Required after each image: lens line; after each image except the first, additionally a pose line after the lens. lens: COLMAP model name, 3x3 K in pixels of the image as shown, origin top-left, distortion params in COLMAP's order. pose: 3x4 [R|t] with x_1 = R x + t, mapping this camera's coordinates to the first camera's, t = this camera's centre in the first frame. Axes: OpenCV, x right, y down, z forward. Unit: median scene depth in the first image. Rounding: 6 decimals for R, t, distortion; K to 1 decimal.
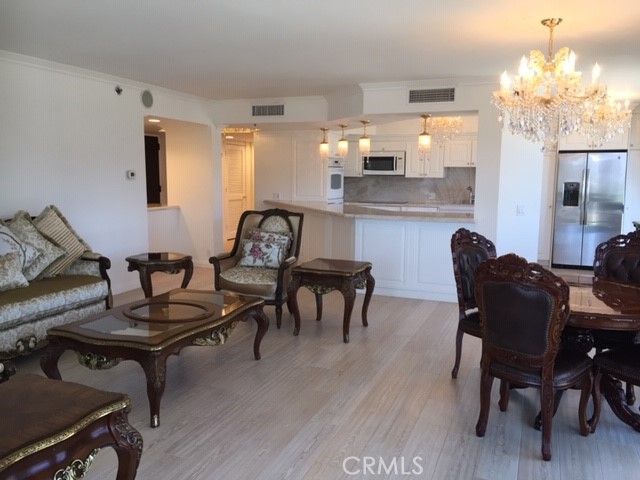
lens RADIAL K [[546.0, 0, 320.0], [0, 546.0, 240.0], [0, 0, 1]] dist [0.059520, -0.003834]
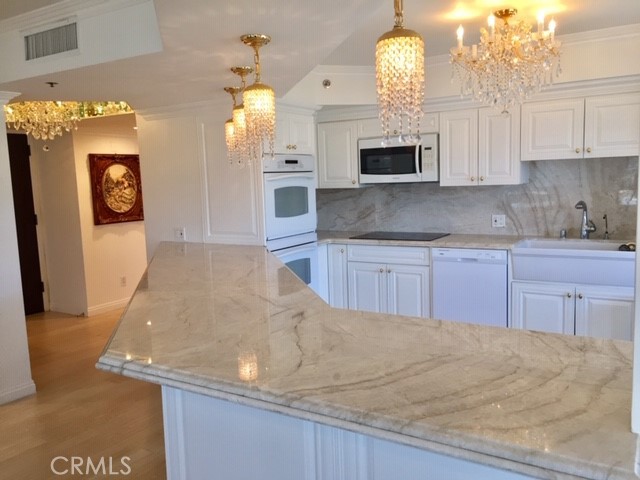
lens RADIAL K [[546.0, 0, 320.0], [0, 546.0, 240.0], [0, 0, 1]] dist [0.059520, -0.003834]
pose [[0.986395, -0.026125, -0.162304, 0.128394], [0.025764, 0.999659, -0.004328, -0.066862], [0.162362, 0.000088, 0.986731, 0.496681]]
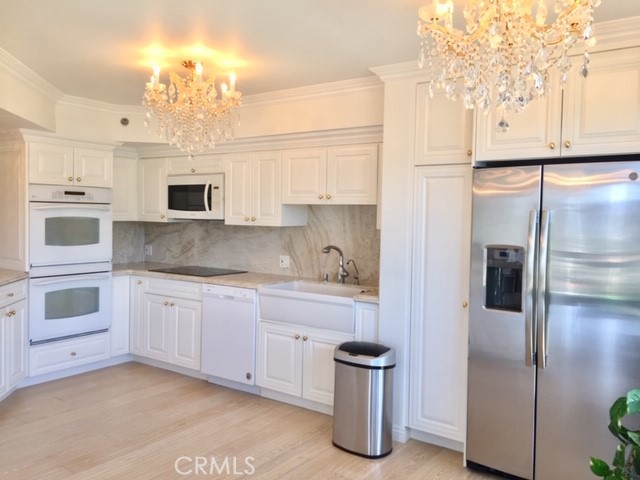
lens RADIAL K [[546.0, 0, 320.0], [0, 546.0, 240.0], [0, 0, 1]] dist [0.059520, -0.003834]
pose [[0.972931, 0.016477, -0.230508, 0.360394], [-0.034032, 0.996795, -0.072393, -0.066578], [0.228577, 0.078278, 0.970374, 0.529962]]
